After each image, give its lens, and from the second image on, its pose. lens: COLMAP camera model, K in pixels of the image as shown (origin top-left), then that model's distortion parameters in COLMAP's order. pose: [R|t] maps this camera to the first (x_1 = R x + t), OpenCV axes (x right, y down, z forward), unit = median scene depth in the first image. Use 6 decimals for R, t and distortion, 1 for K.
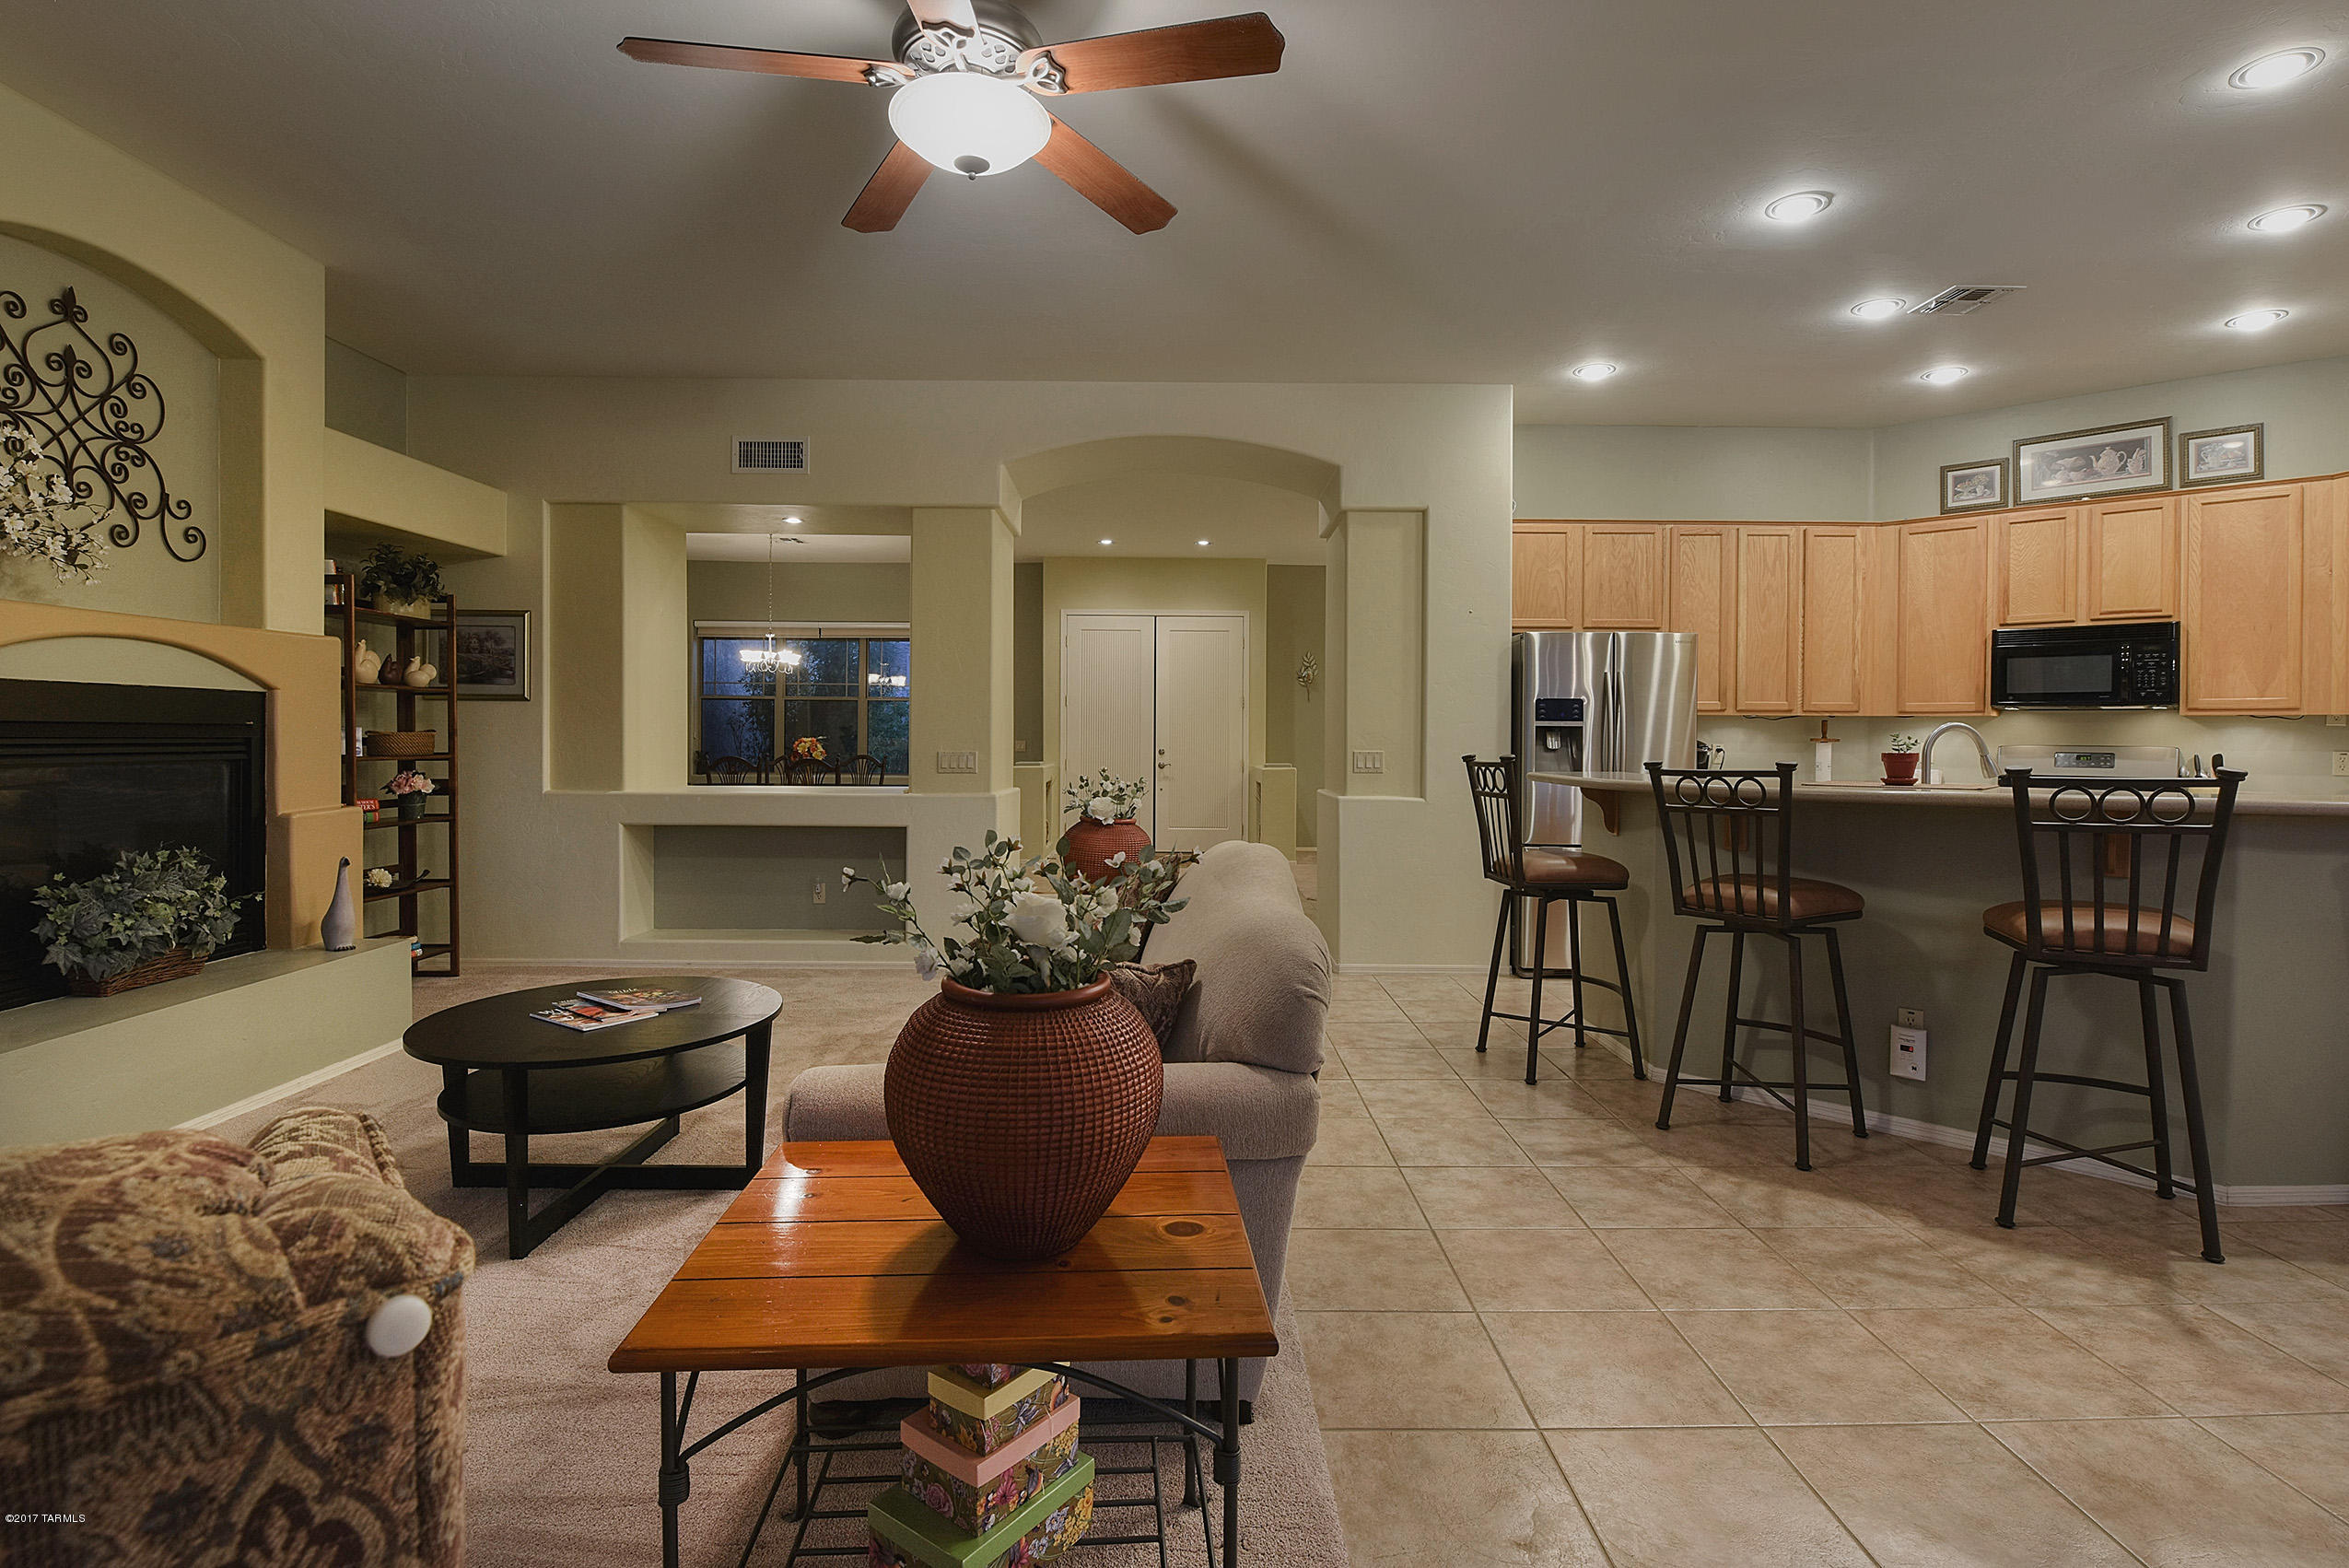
lens RADIAL K [[1082.6, 0, 1186.5], [0, 1082.6, 757.2], [0, 0, 1]] dist [-0.007458, -0.007811]
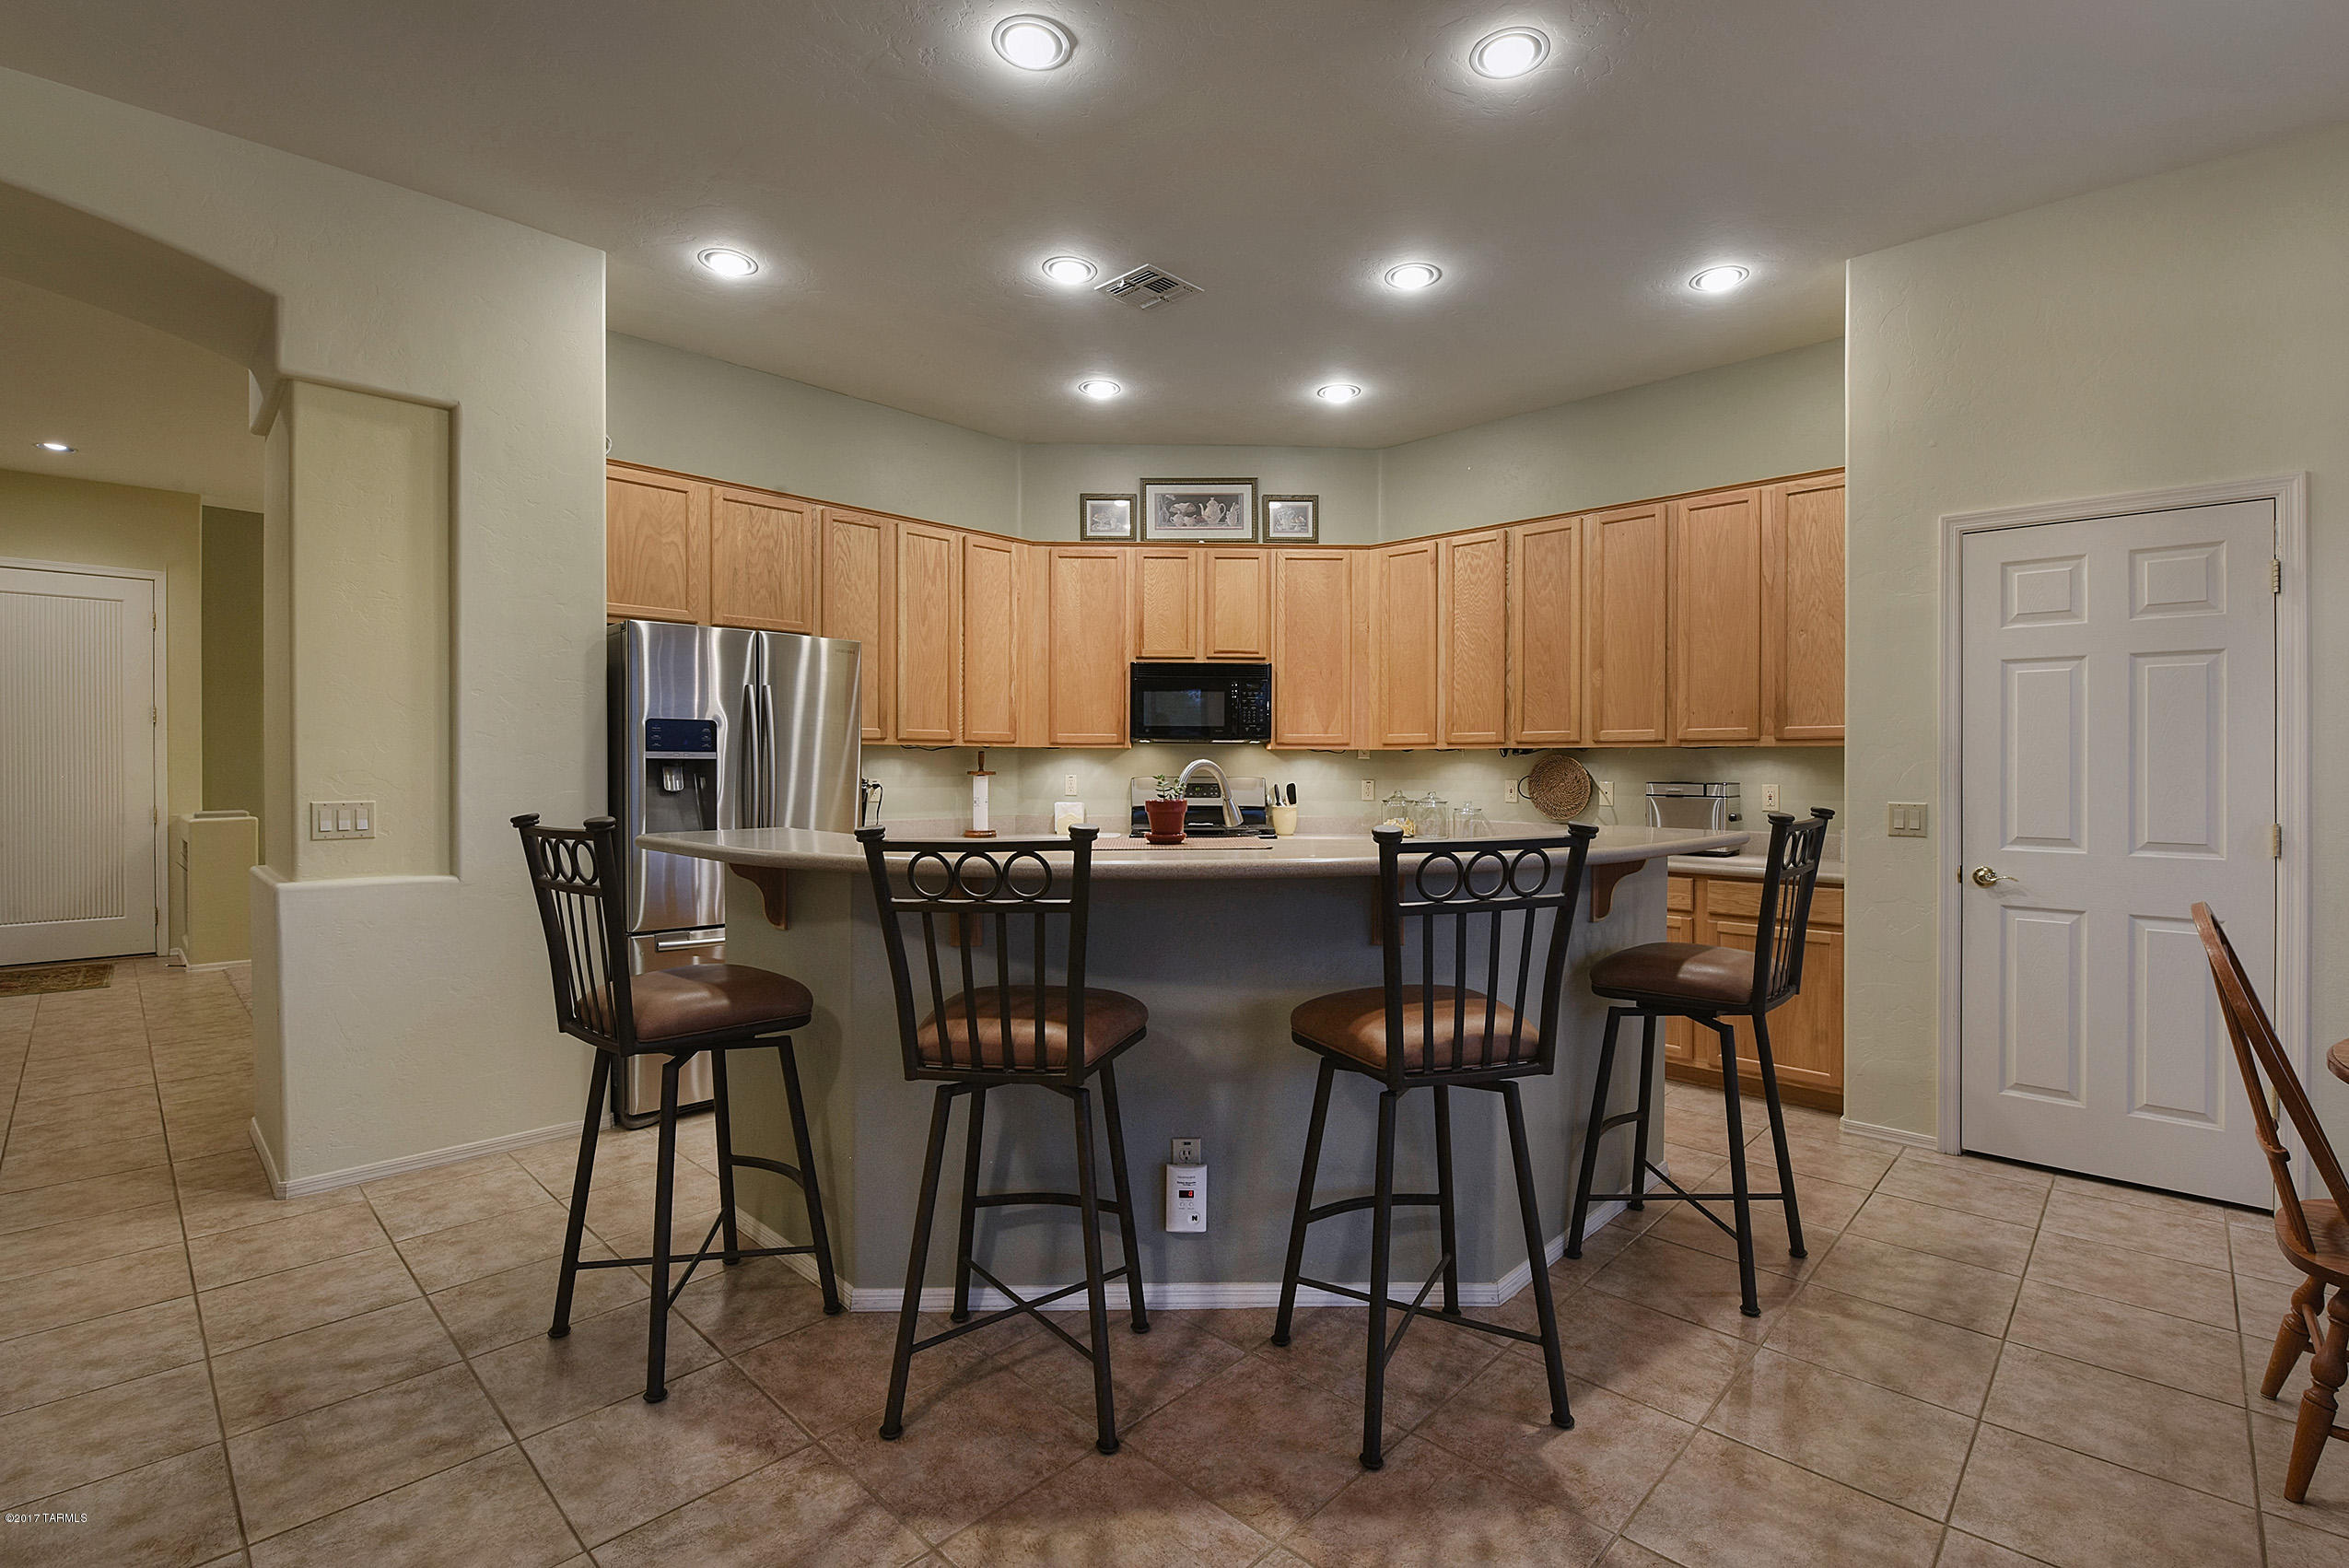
lens RADIAL K [[1082.6, 0, 1183.8], [0, 1082.6, 774.4], [0, 0, 1]] dist [-0.007458, -0.007811]
pose [[0.710273, -0.008837, 0.703870, 0.099445], [0.014813, 0.999887, -0.002395, -0.014414], [-0.703770, 0.012127, 0.710324, 0.328581]]
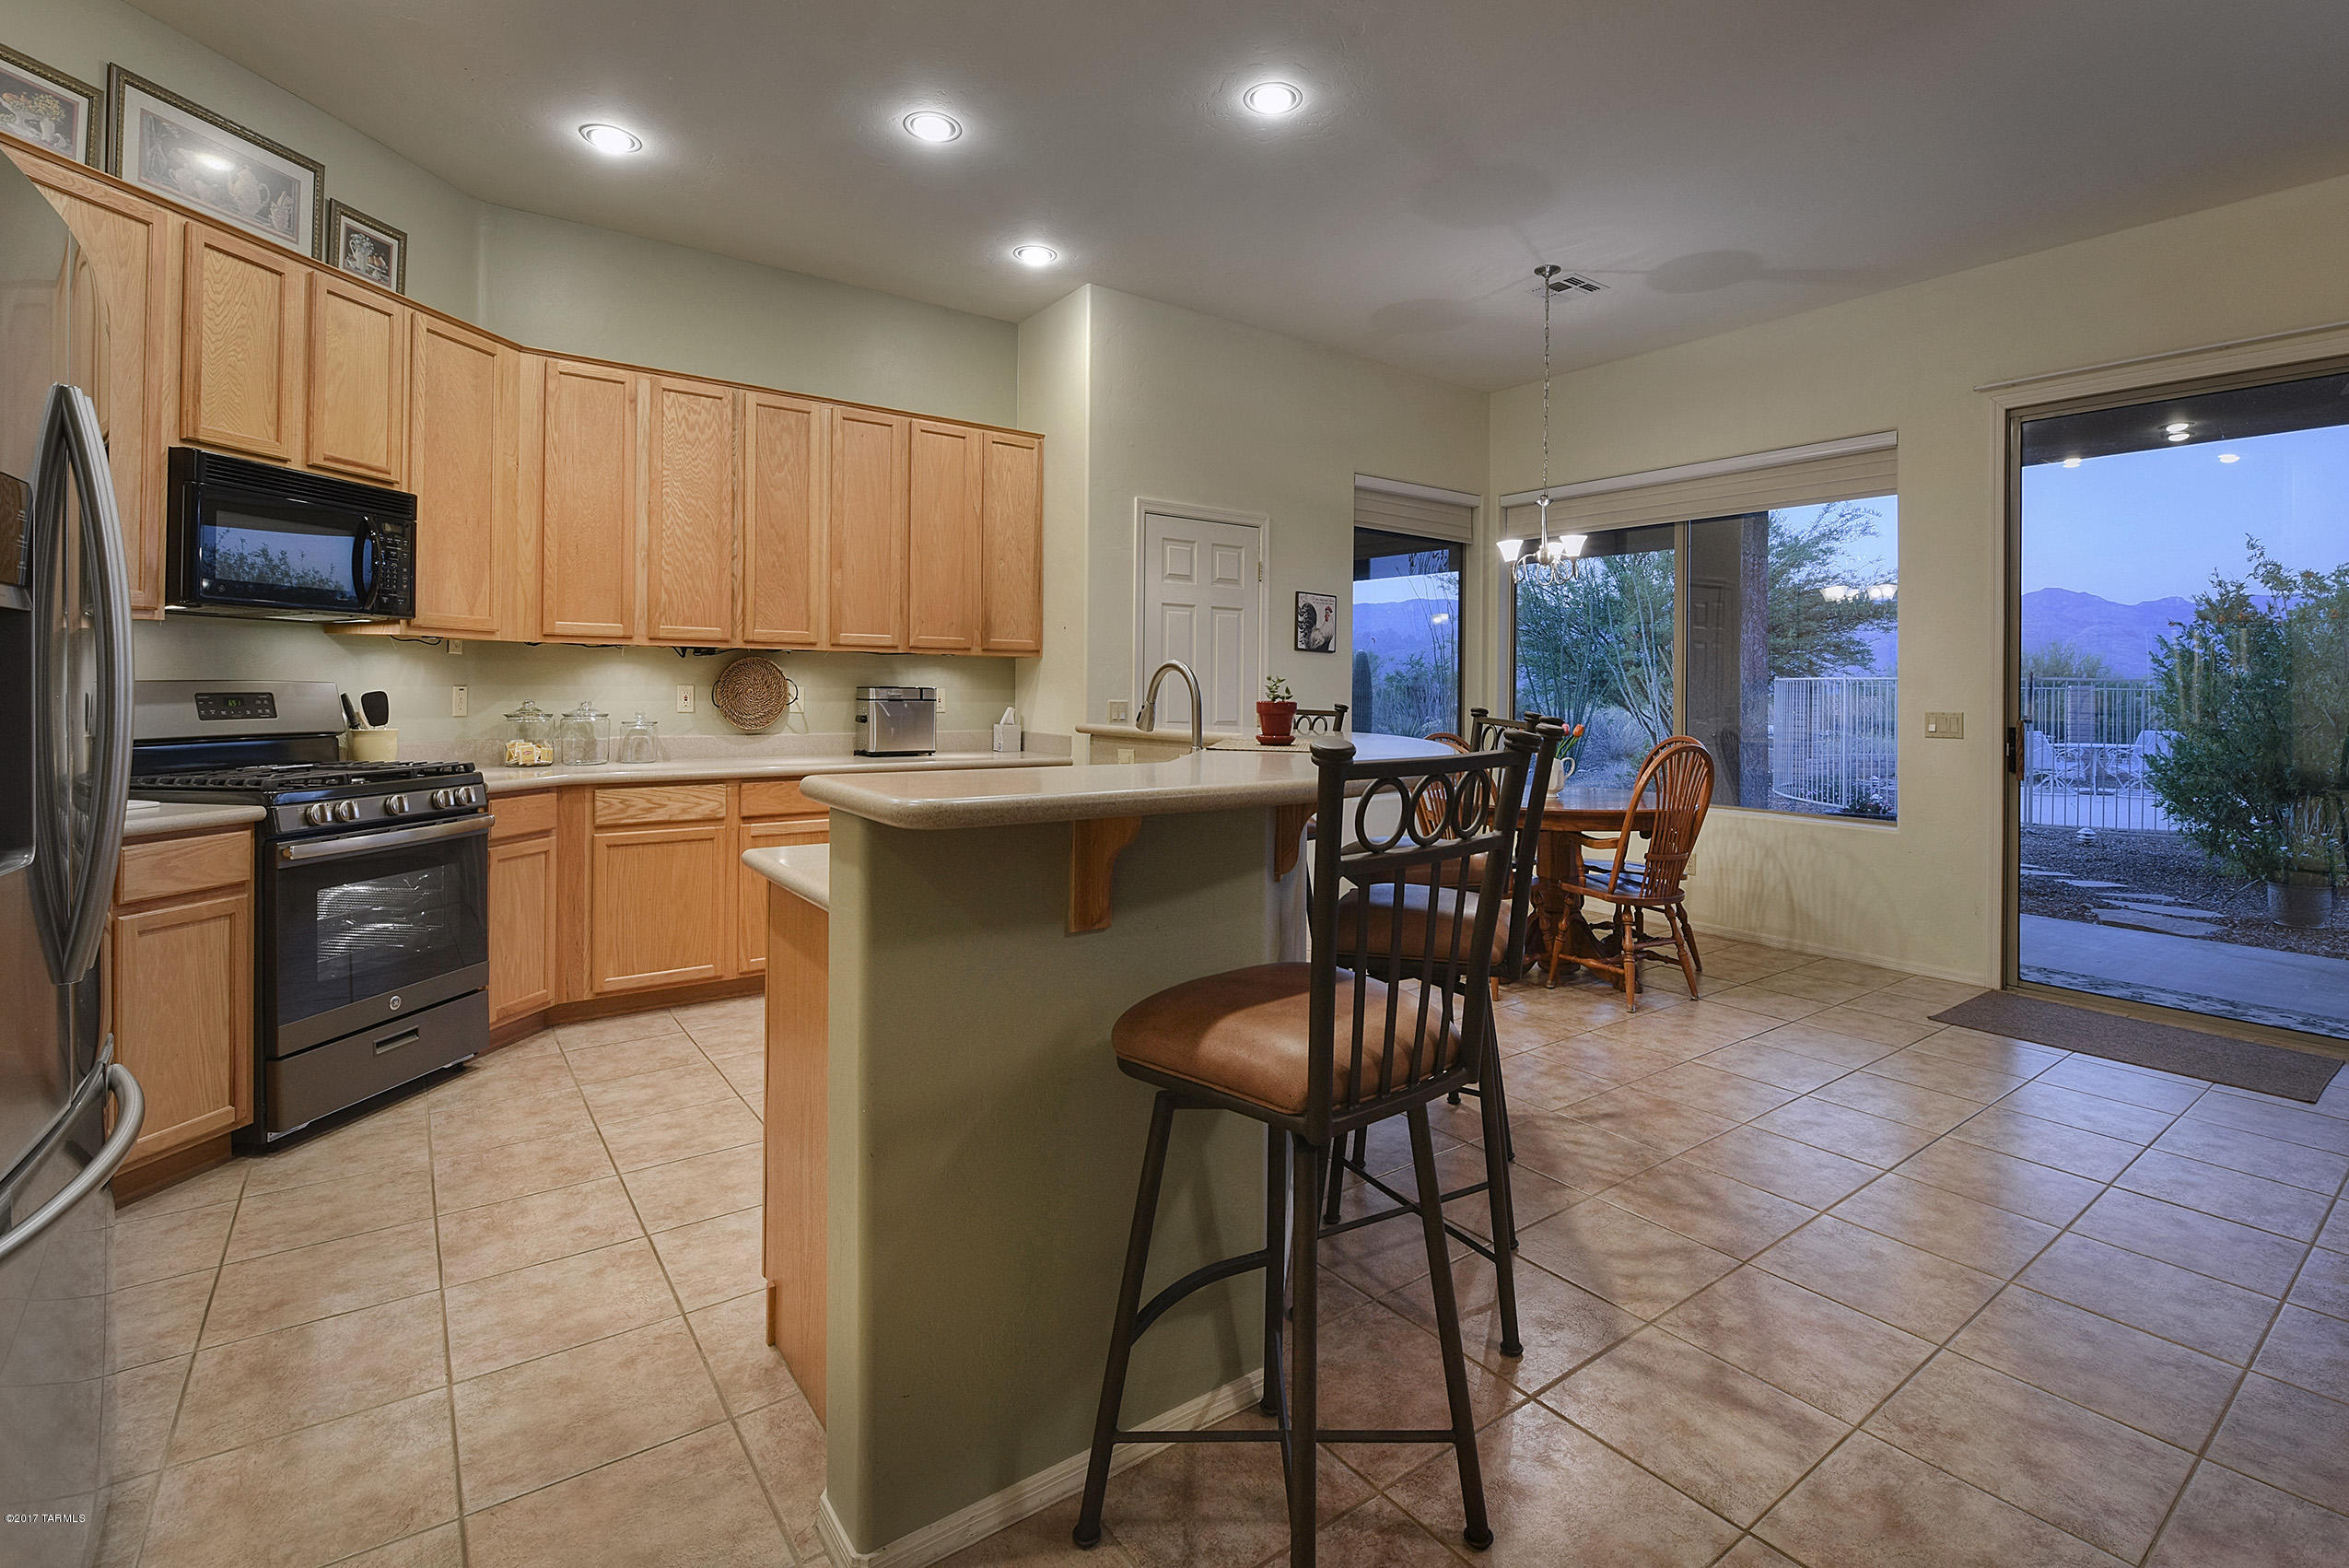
lens RADIAL K [[1082.6, 0, 1322.2], [0, 1082.6, 680.7], [0, 0, 1]] dist [-0.007458, -0.007811]
pose [[-0.639719, -0.010232, 0.768541, 0.058973], [-0.000223, 0.999914, 0.013127, -0.023811], [-0.768609, 0.008226, -0.639666, 1.185487]]
